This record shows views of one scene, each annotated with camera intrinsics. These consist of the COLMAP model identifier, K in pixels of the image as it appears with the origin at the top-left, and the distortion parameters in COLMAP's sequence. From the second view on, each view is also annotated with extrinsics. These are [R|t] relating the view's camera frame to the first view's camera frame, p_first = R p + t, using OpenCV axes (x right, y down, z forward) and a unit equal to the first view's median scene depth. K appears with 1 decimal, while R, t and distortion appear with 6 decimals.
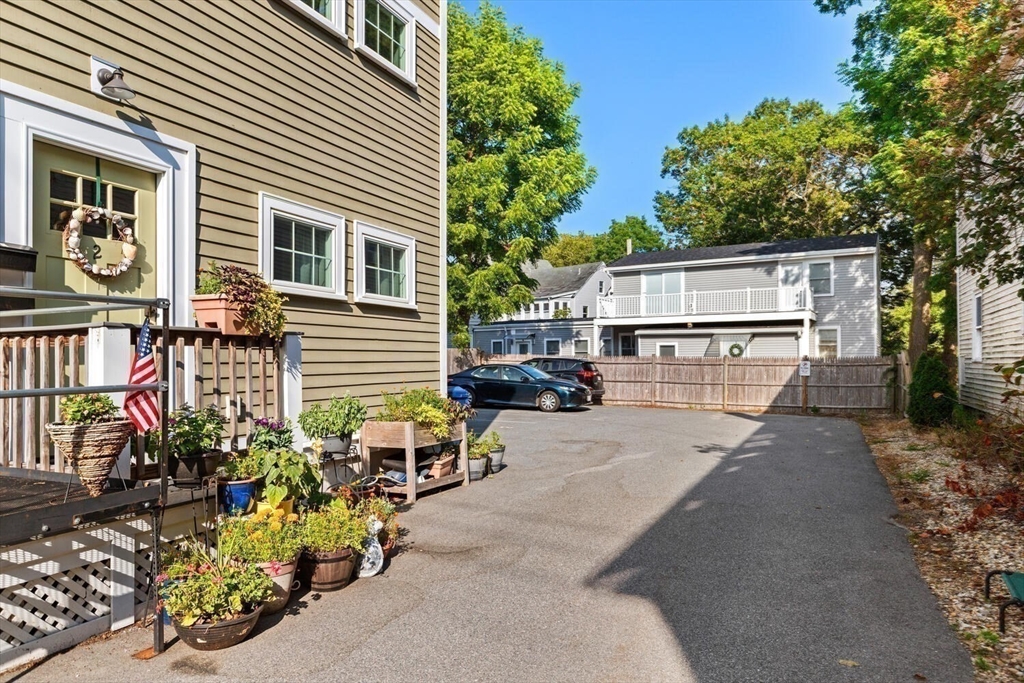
lens RADIAL K [[653.4, 0, 512.1], [0, 653.4, 347.4], [0, 0, 1]] dist [-0.007348, -0.002010]
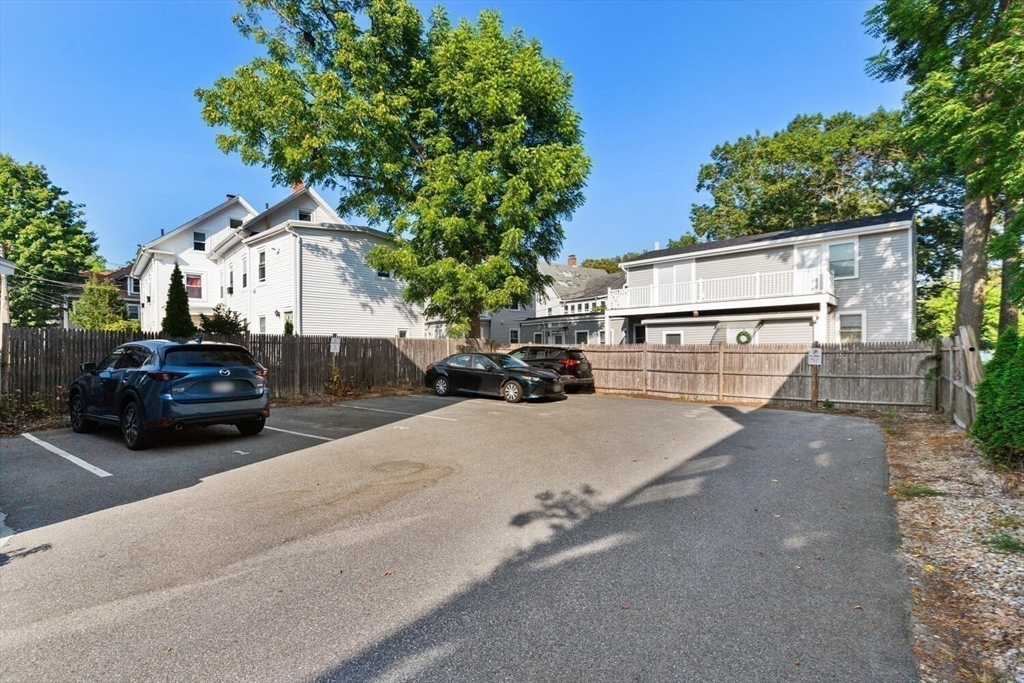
lens RADIAL K [[466.1, 0, 512.3], [0, 466.1, 349.2], [0, 0, 1]] dist [0.007383, 0.000119]
pose [[0.981136, -0.004773, -0.193258, 0.139845], [0.007973, 0.999844, 0.015788, 0.007846], [0.193153, -0.017031, 0.981021, 0.250810]]
